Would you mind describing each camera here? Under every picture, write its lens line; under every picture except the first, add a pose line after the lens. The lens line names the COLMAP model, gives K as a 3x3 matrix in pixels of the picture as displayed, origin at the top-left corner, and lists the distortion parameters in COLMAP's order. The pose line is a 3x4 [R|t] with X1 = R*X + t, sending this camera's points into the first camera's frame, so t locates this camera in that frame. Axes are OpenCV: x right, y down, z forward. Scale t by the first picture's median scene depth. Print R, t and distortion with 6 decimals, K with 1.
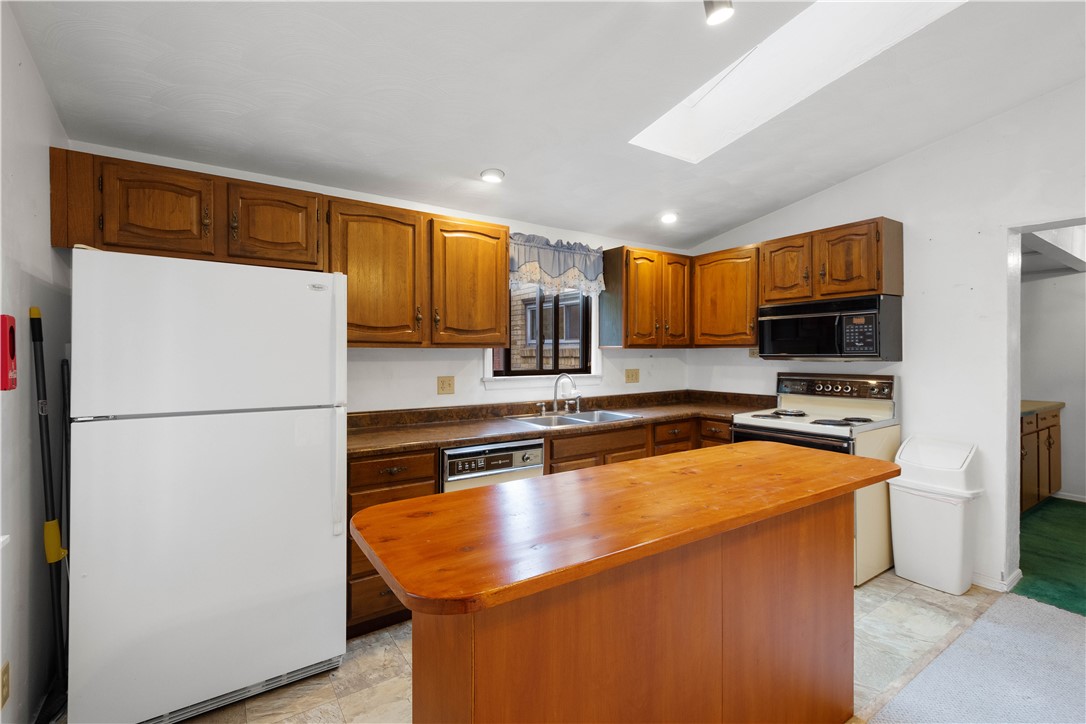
lens RADIAL K [[477.1, 0, 542.1], [0, 477.1, 355.4], [0, 0, 1]] dist [0.002756, -0.002171]
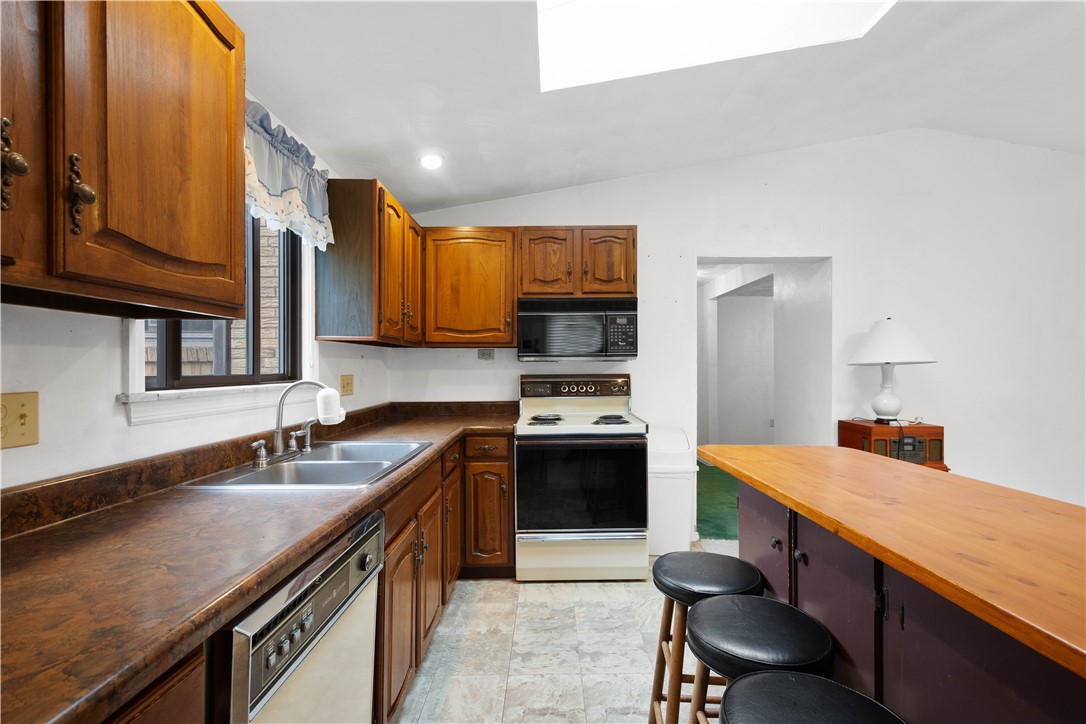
lens RADIAL K [[477.1, 0, 554.4], [0, 477.1, 367.2], [0, 0, 1]] dist [0.002756, -0.002171]
pose [[0.551084, 0.001212, 0.834449, -0.253947], [0.006220, 0.999965, -0.005560, 0.029443], [-0.834426, 0.008254, 0.551058, 0.494601]]
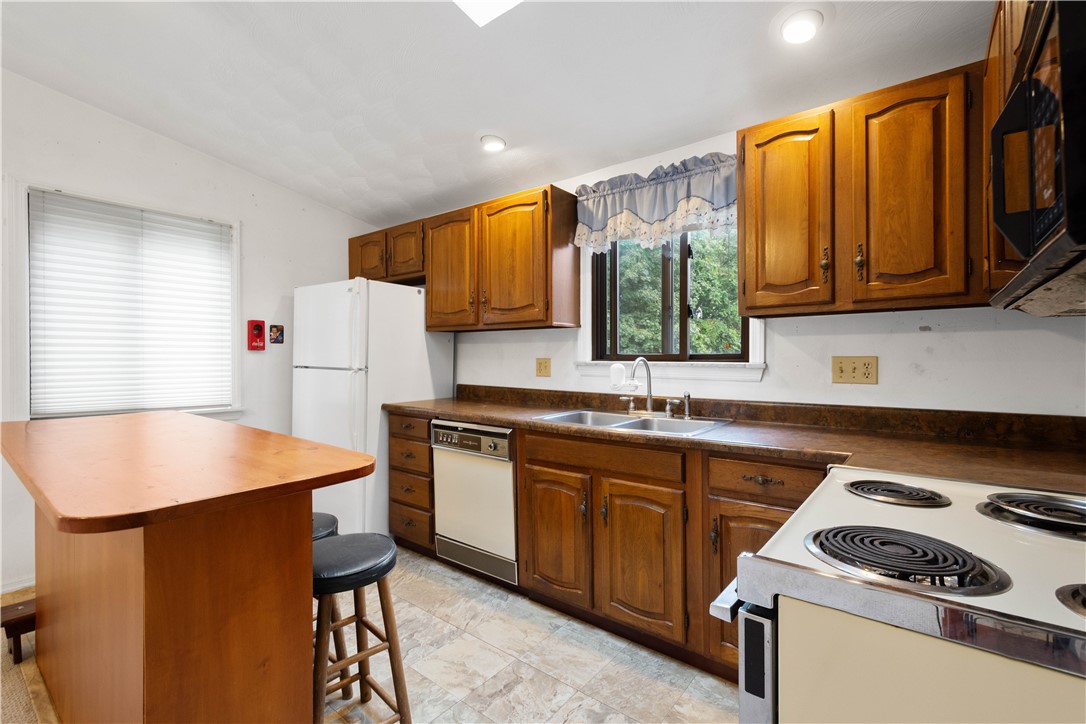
lens RADIAL K [[477.1, 0, 558.3], [0, 477.1, 364.5], [0, 0, 1]] dist [0.002756, -0.002171]
pose [[0.322457, 0.017586, -0.946421, 0.697736], [-0.004311, 0.999844, 0.017109, 0.037475], [0.946574, -0.001437, 0.322482, 0.680479]]
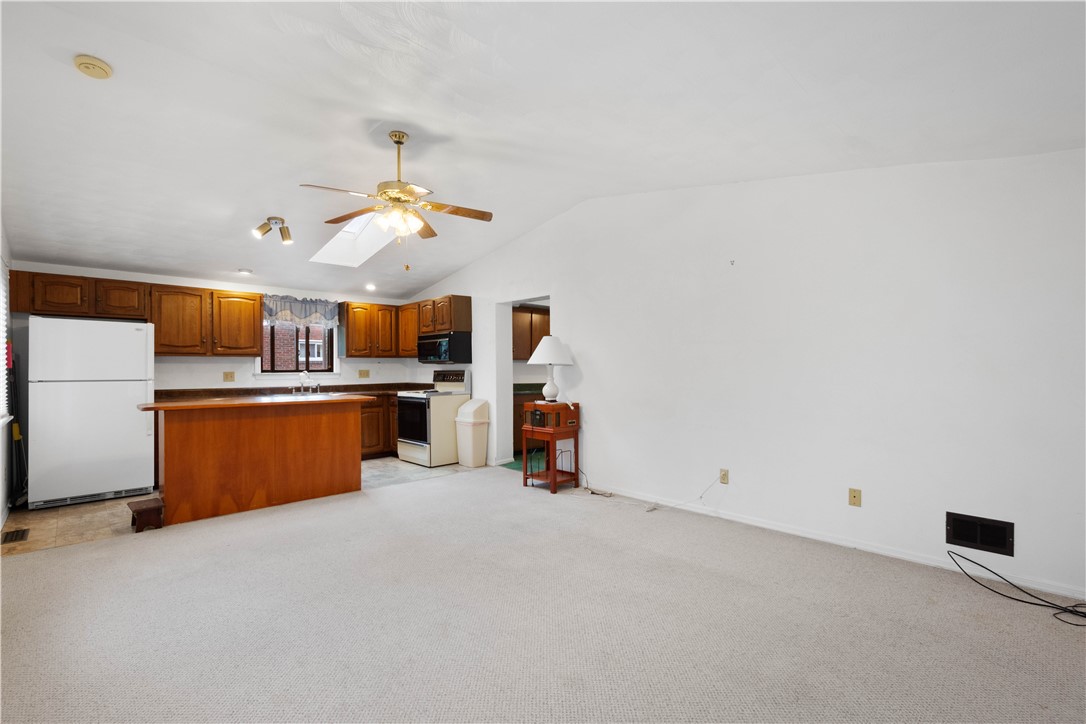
lens RADIAL K [[477.1, 0, 542.2], [0, 477.1, 368.7], [0, 0, 1]] dist [0.002756, -0.002171]
pose [[0.984517, -0.003815, 0.175246, 0.645956], [0.004587, 0.999981, -0.003999, 0.041477], [-0.175227, 0.004741, 0.984517, -1.004217]]
